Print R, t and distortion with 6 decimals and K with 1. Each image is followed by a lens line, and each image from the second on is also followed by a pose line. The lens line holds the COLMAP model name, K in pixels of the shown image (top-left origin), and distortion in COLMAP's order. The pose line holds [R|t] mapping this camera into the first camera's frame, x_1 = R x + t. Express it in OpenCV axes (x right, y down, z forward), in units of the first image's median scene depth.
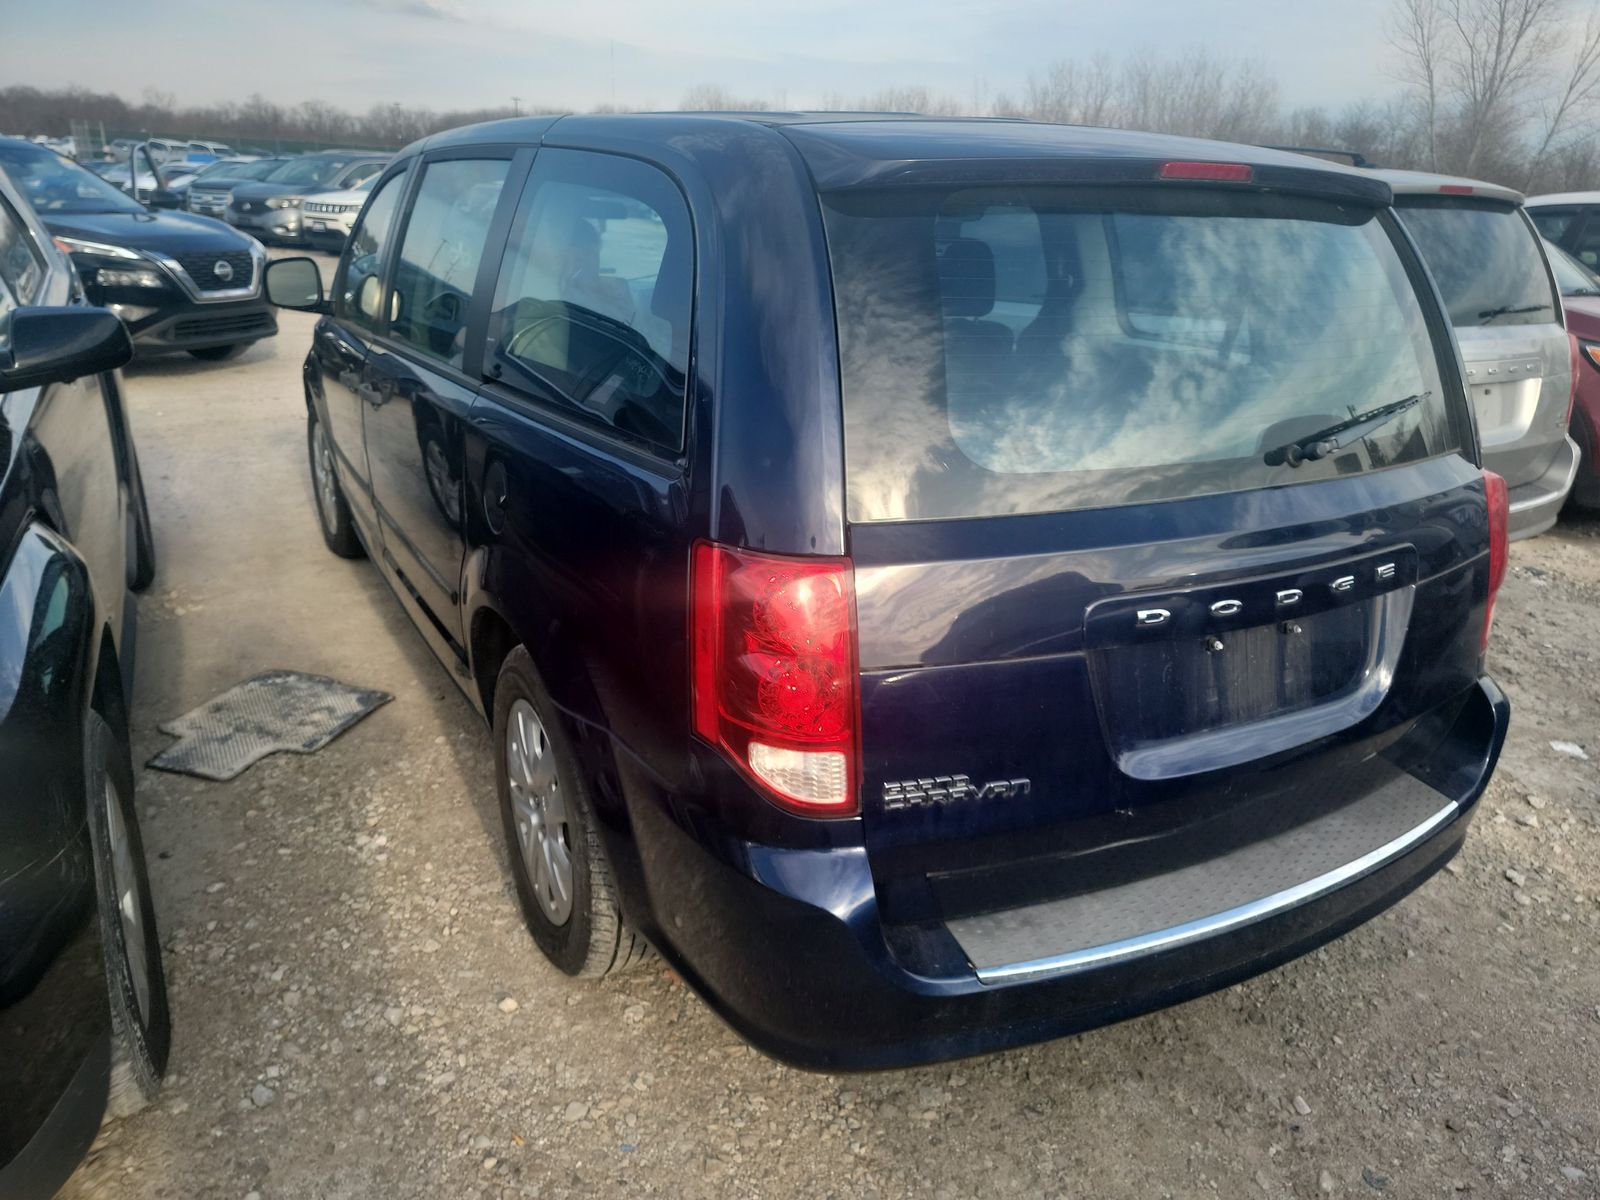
lens RADIAL K [[1170.5, 0, 800.0], [0, 1170.5, 600.0], [0, 0, 1]] dist [0.067652, -0.083928]
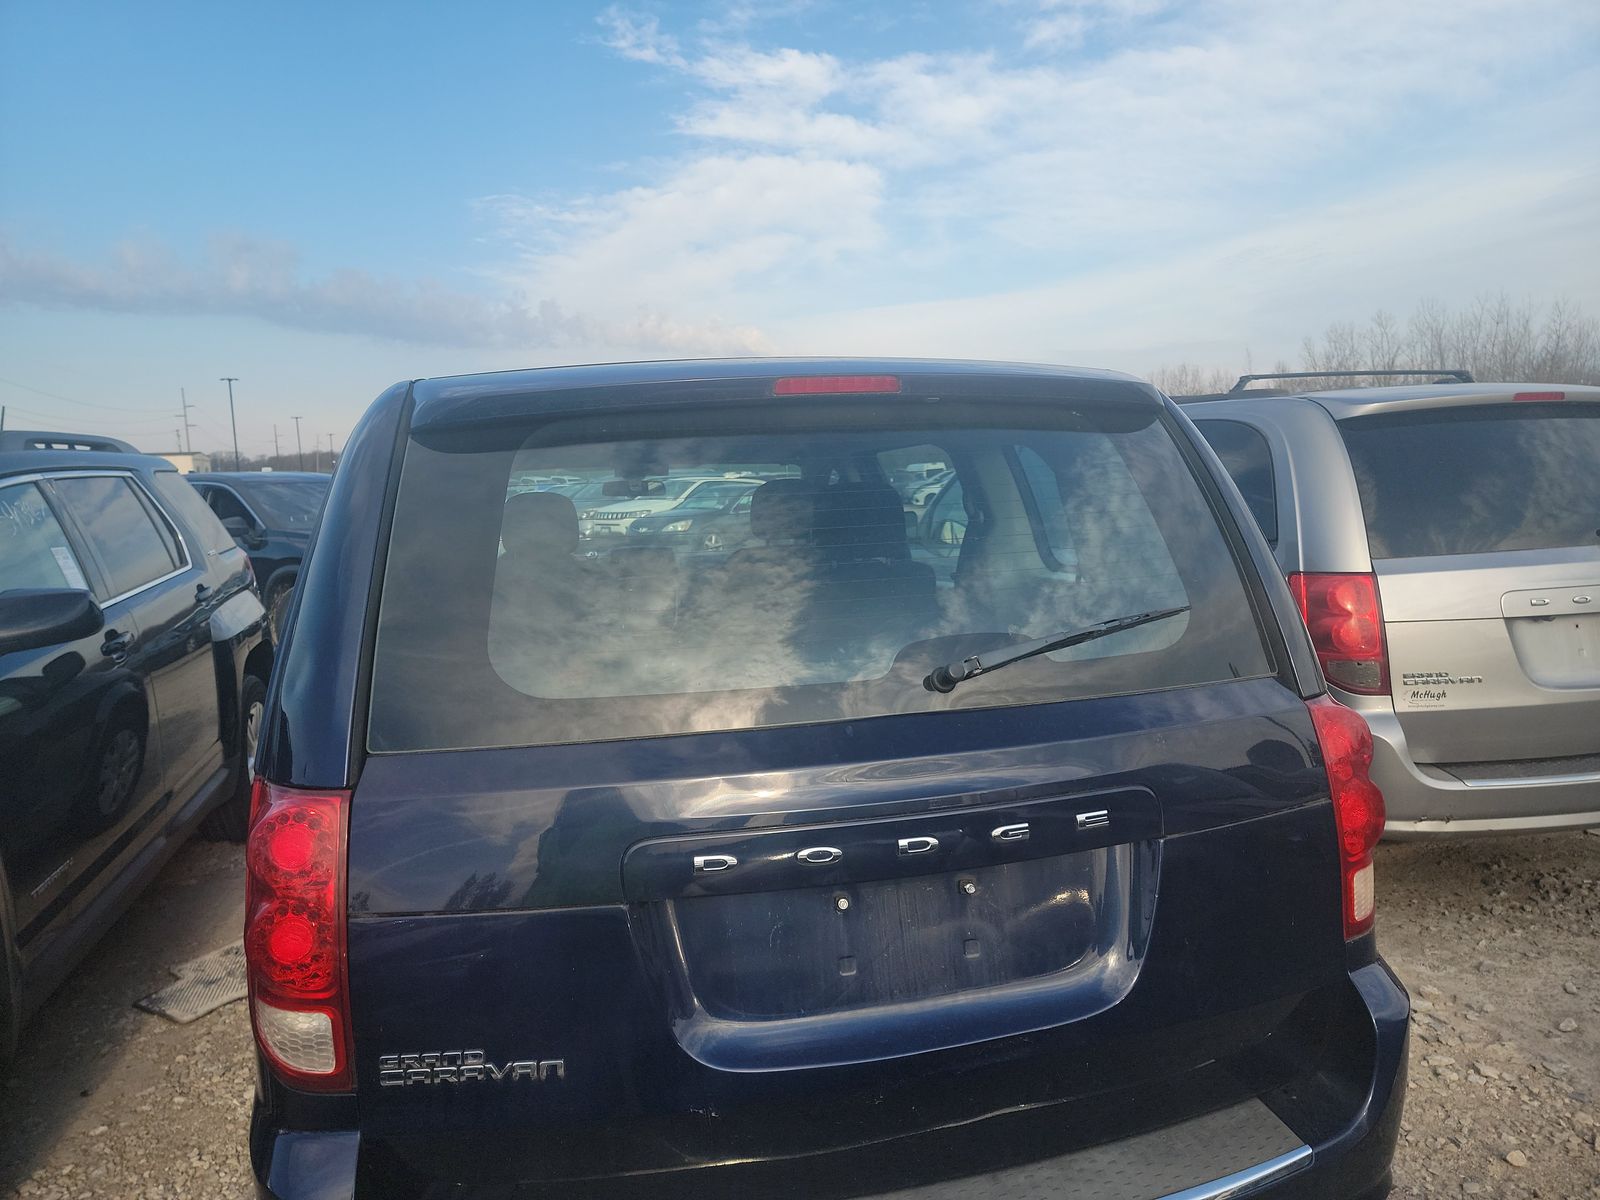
lens RADIAL K [[1134.9, 0, 826.9], [0, 1134.9, 616.3], [0, 0, 1]] dist [0.089950, -0.076708]
pose [[0.956258, -0.040202, -0.289750, 0.481321], [-0.024563, 0.975979, -0.216478, 0.010256], [0.291493, 0.214125, 0.932300, 0.151191]]
